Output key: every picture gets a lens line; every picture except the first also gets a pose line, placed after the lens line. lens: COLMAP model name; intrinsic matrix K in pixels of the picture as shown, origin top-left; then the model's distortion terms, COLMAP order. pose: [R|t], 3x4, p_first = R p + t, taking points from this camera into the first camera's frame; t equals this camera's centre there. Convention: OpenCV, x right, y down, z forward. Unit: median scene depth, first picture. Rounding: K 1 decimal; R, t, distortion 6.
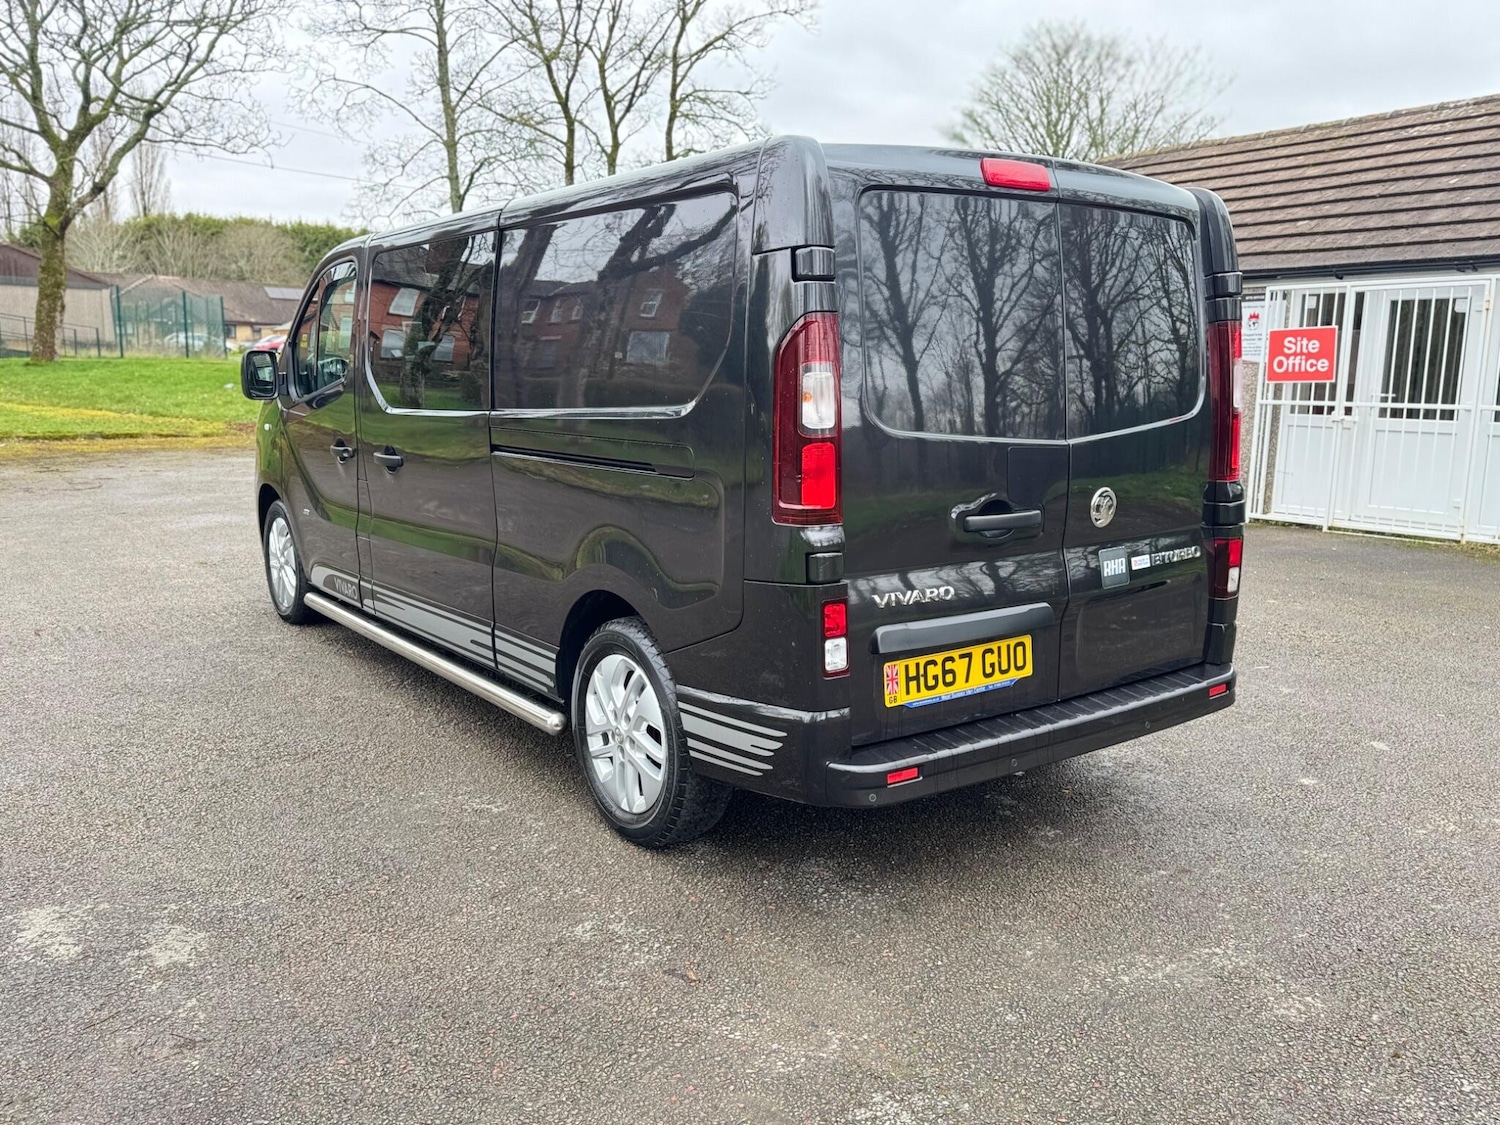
lens RADIAL K [[1226.8, 0, 747.0], [0, 1226.8, 567.7], [0, 0, 1]] dist [0.030624, -0.040901]
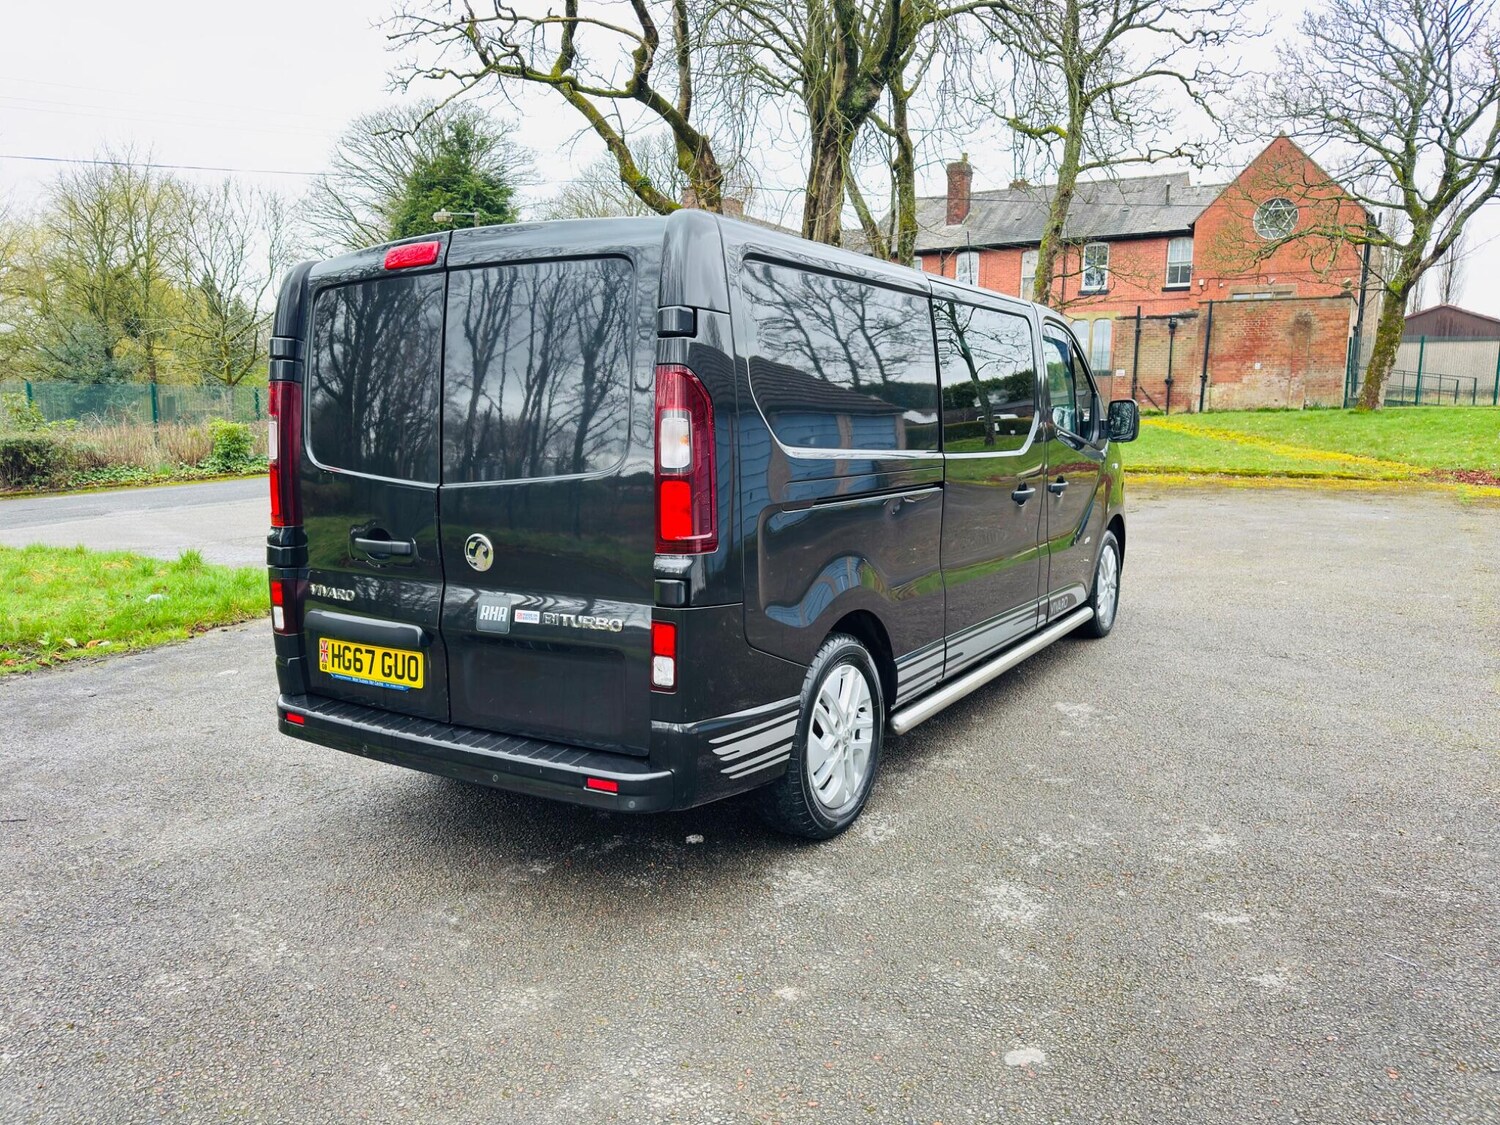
lens RADIAL K [[1079.2, 0, 750.0], [0, 1079.2, 562.5], [0, 0, 1]] dist [0.027097, -0.035794]
pose [[0.371528, 0.122137, -0.920353, 1.090156], [-0.145736, 0.986692, 0.072110, -0.125475], [0.916912, 0.107338, 0.384384, 0.768939]]
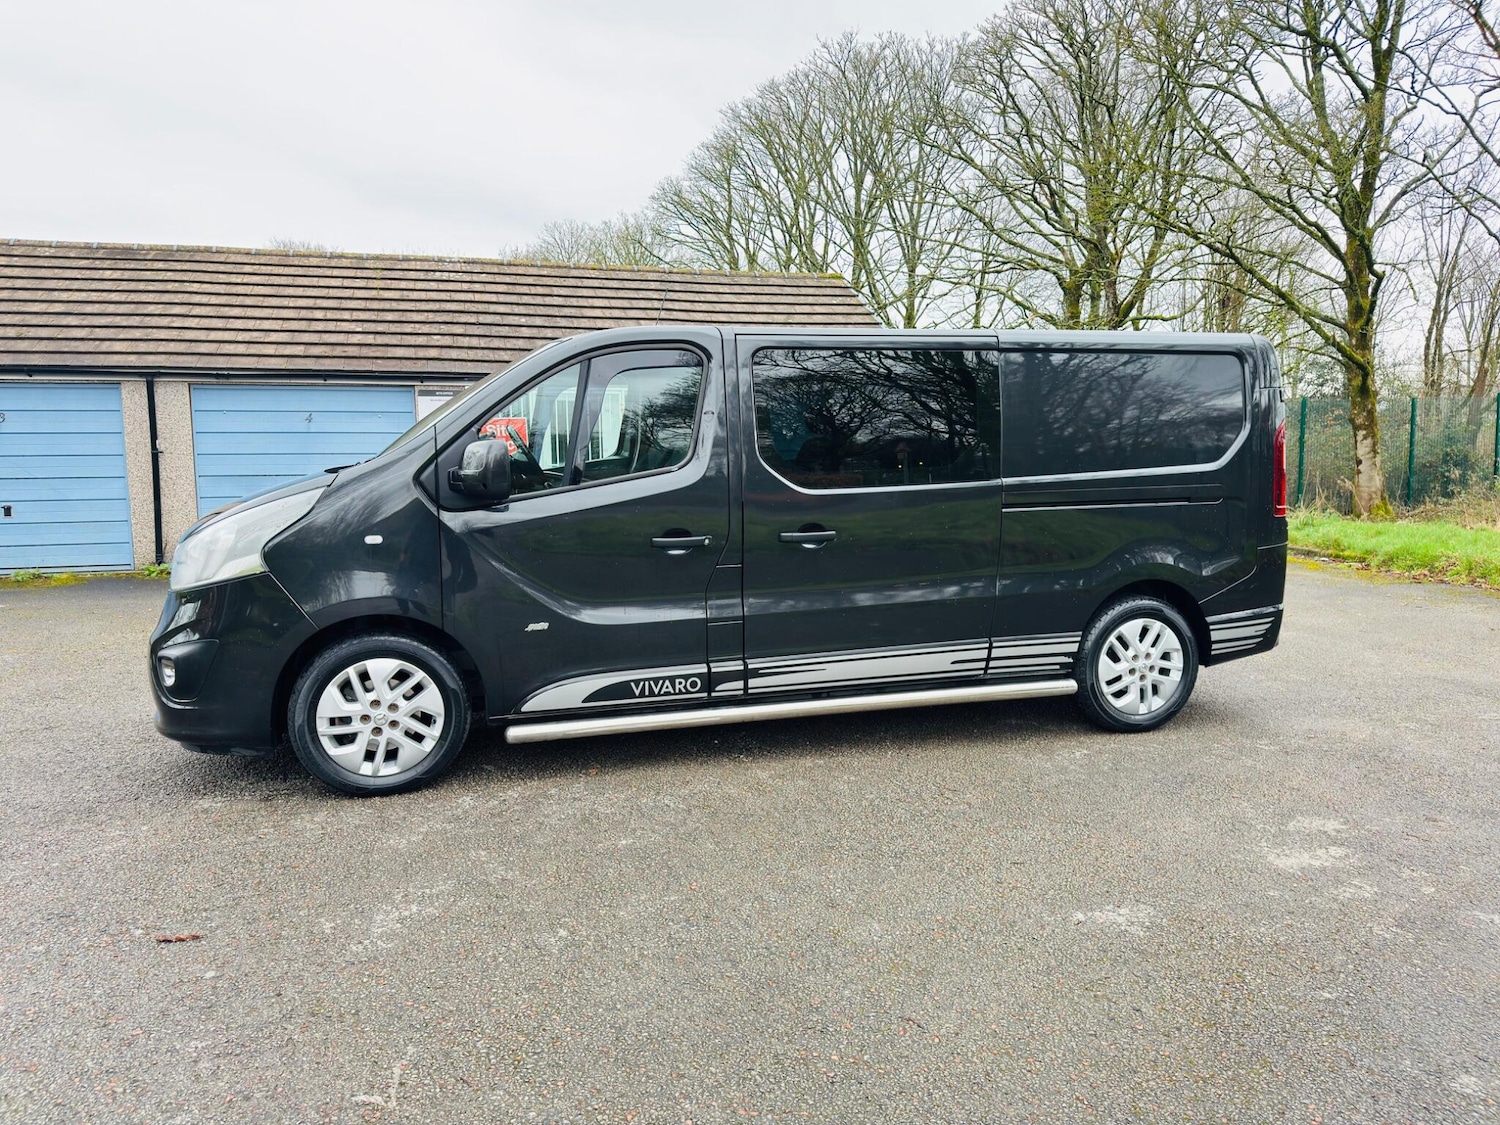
lens RADIAL K [[1079.3, 0, 744.6], [0, 1079.3, 560.2], [0, 0, 1]] dist [0.034204, -0.045506]
pose [[0.312865, -0.101179, 0.944393, -1.525498], [0.162332, 0.985376, 0.051791, -0.156625], [-0.935823, 0.137102, 0.324714, 0.943733]]
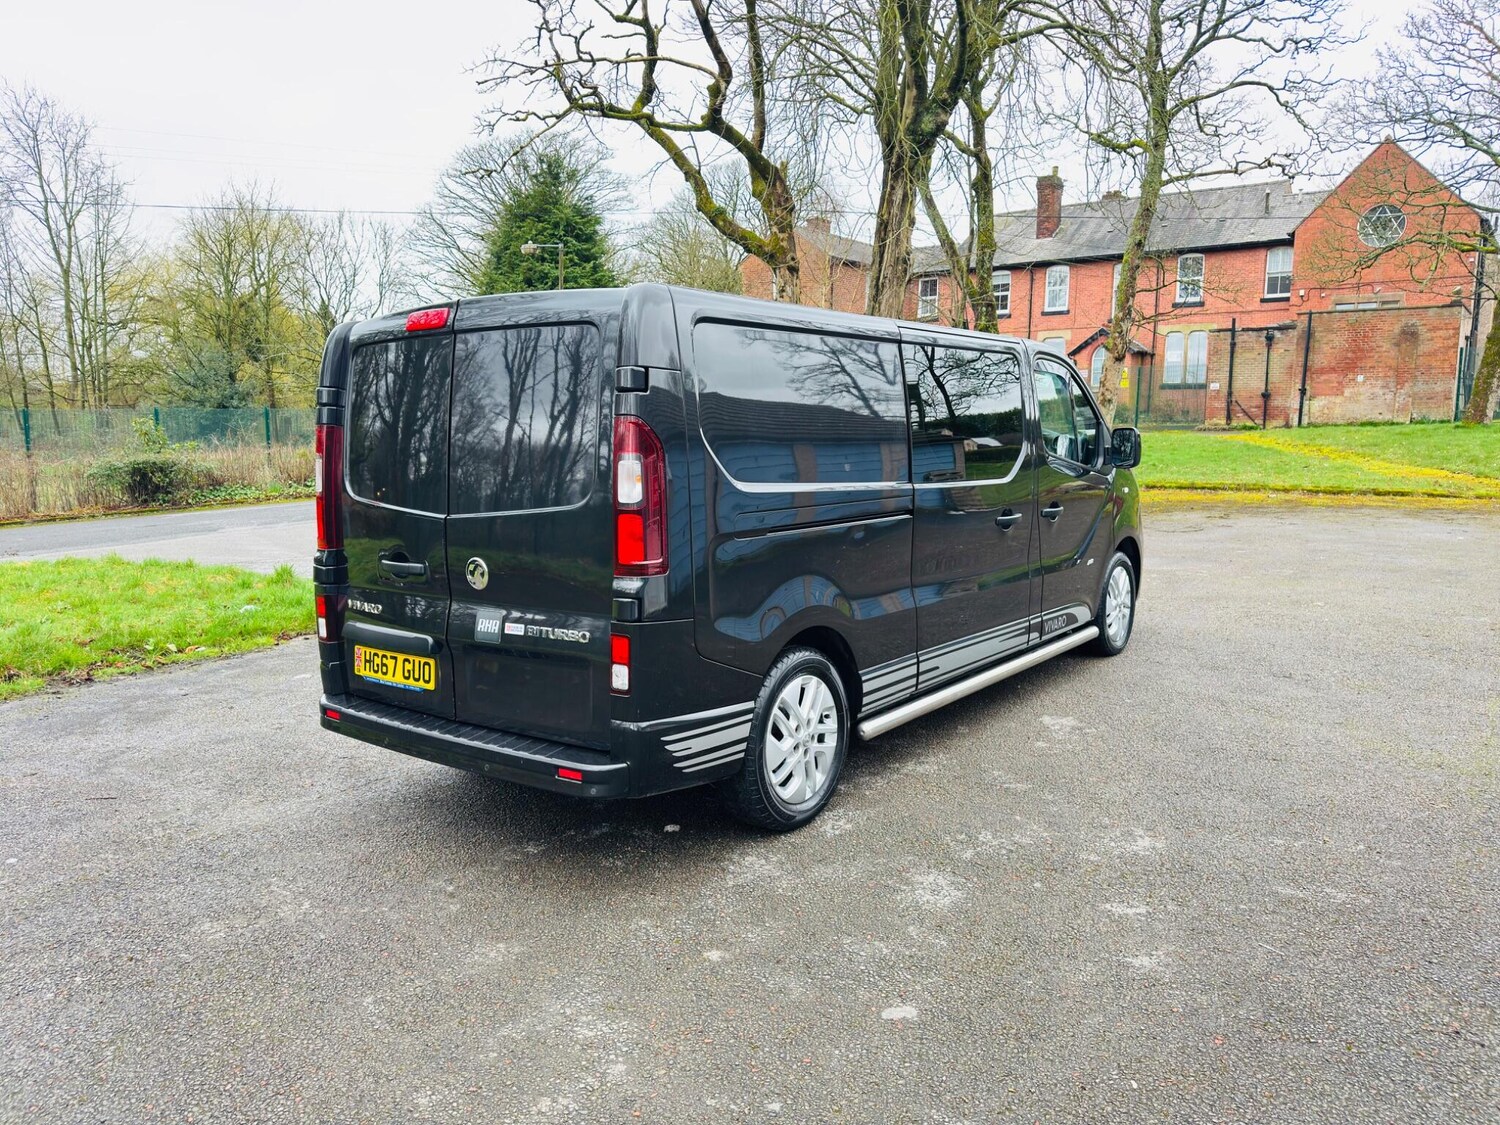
lens RADIAL K [[1079.3, 0, 744.6], [0, 1079.3, 560.2], [0, 0, 1]] dist [0.034204, -0.045506]
pose [[0.282430, 0.109449, -0.953024, 1.235908], [-0.144711, 0.986962, 0.070462, -0.157100], [0.948310, 0.118012, 0.294586, 0.835794]]
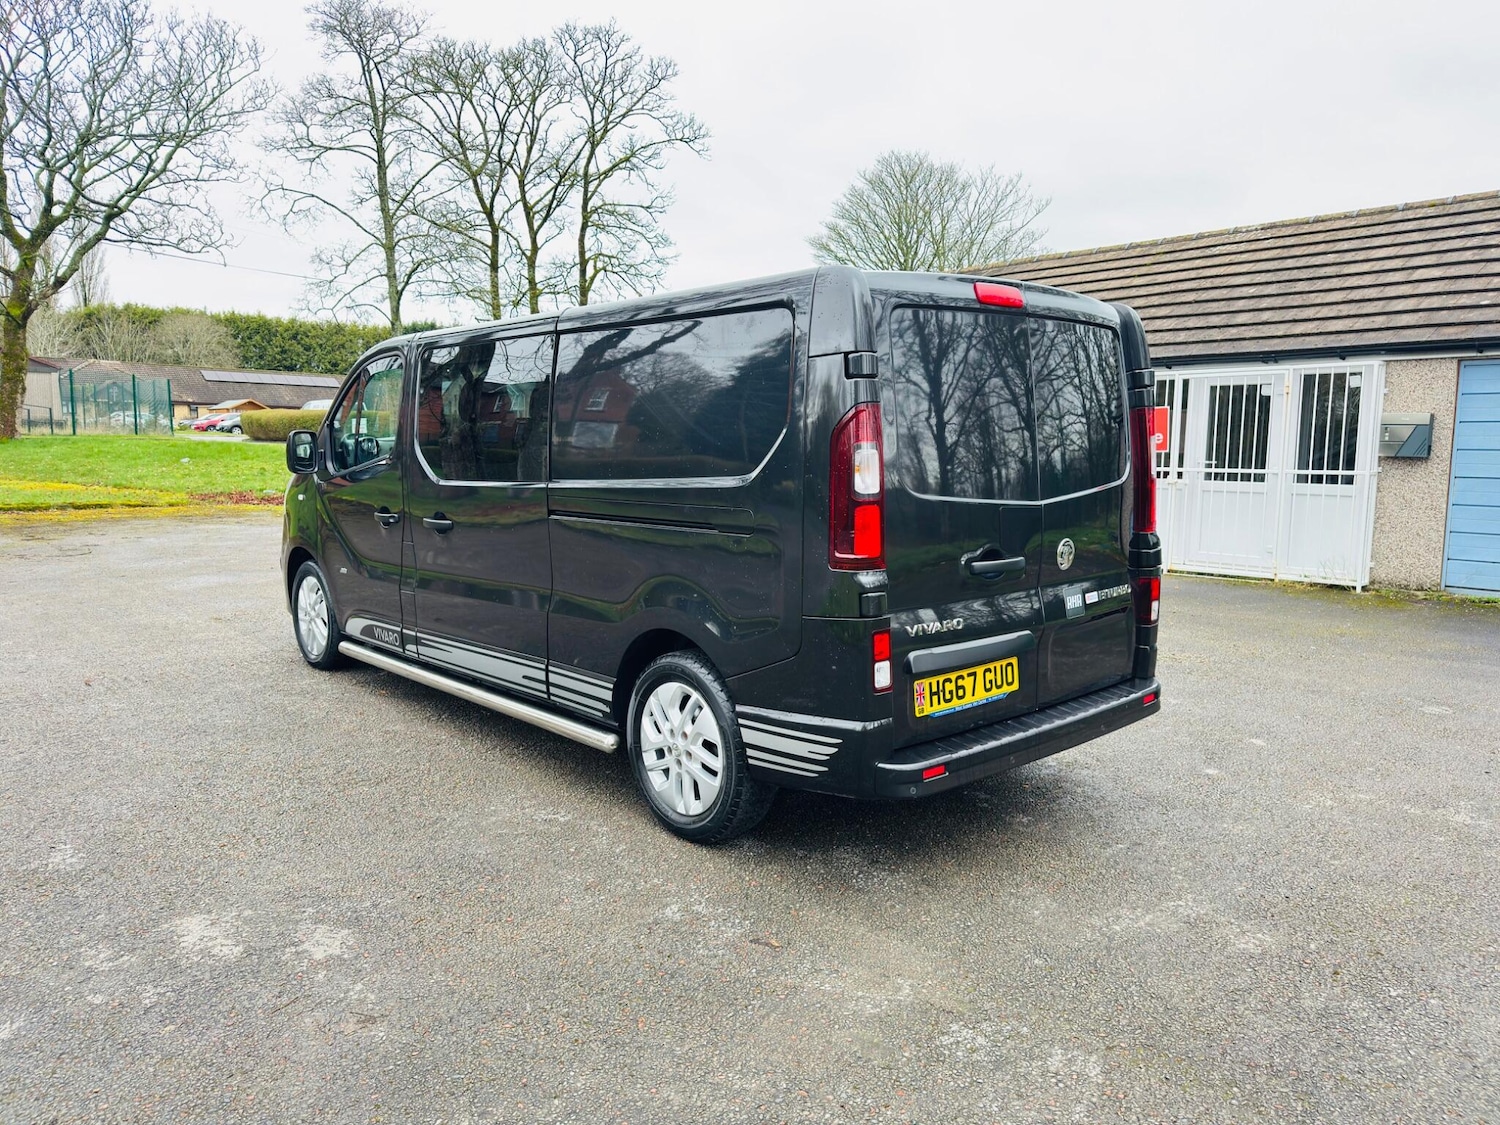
lens RADIAL K [[1079.3, 0, 744.6], [0, 1079.3, 560.2], [0, 0, 1]] dist [0.034204, -0.045506]
pose [[0.994869, -0.016004, 0.099895, -0.132810], [0.021063, 0.998538, -0.049788, 0.004834], [-0.098952, 0.051637, 0.993752, -0.061694]]
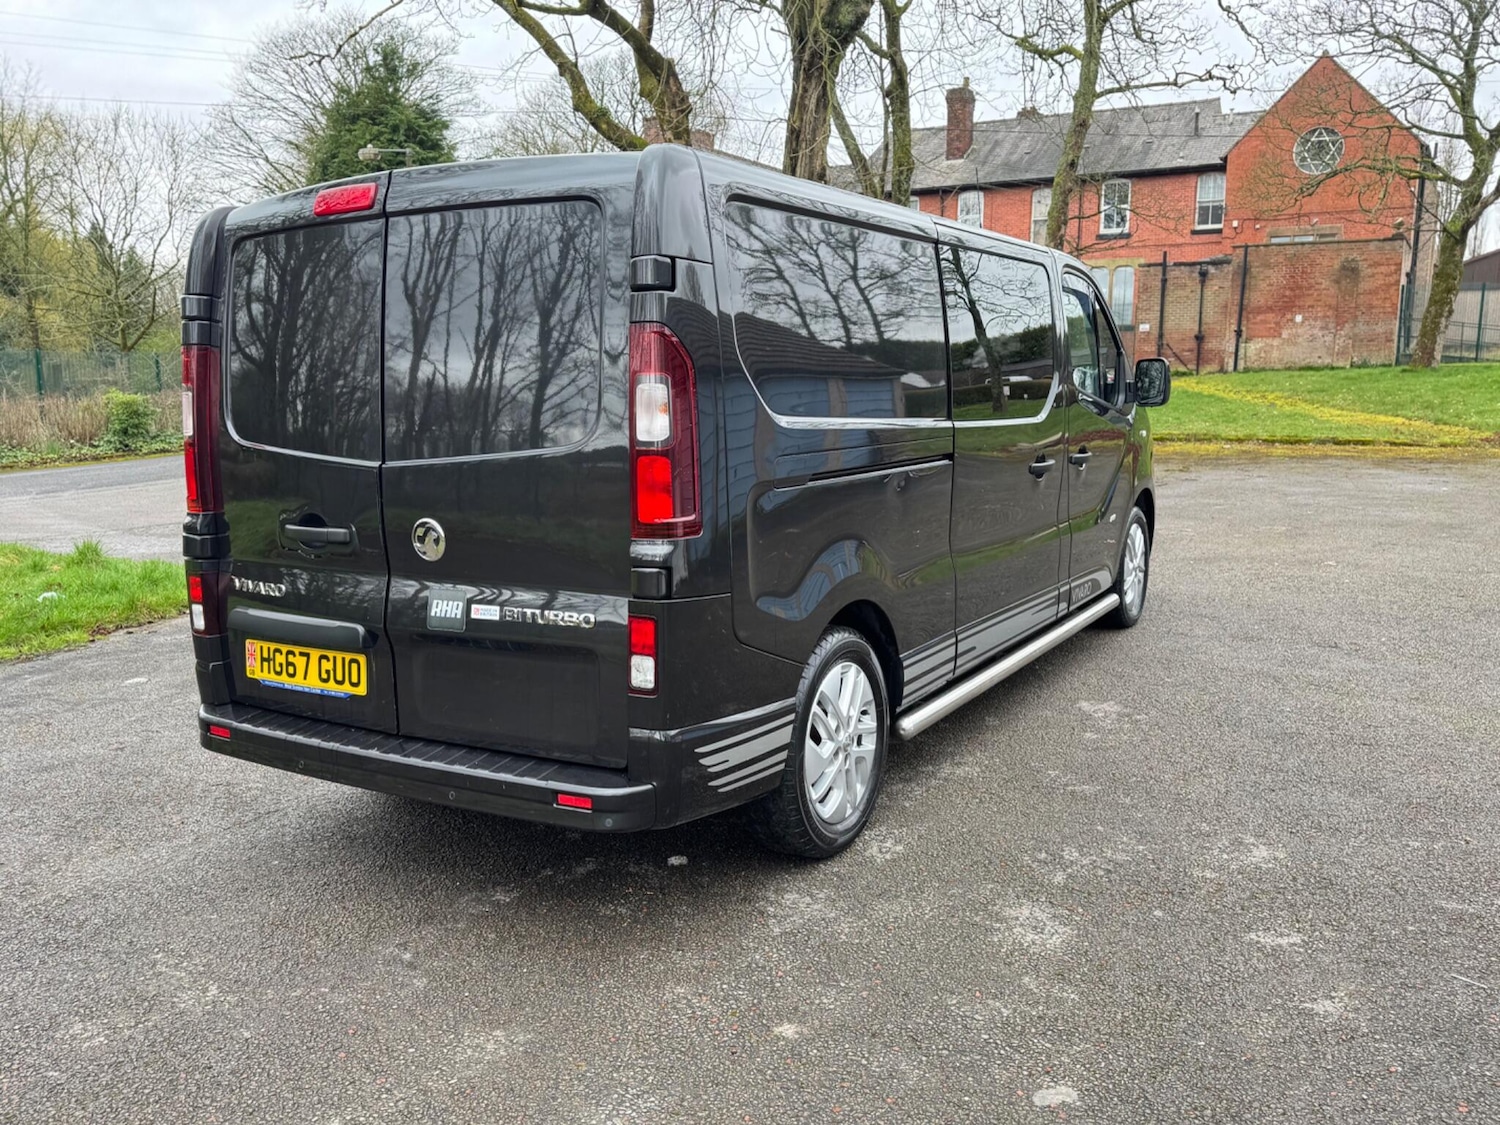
lens RADIAL K [[1226.7, 0, 748.9], [0, 1226.7, 572.3], [0, 0, 1]] dist [0.031815, -0.043585]
pose [[0.390032, 0.135865, -0.910722, 1.089438], [-0.135337, 0.986772, 0.089250, -0.124377], [0.910801, 0.088444, 0.403261, 0.760977]]
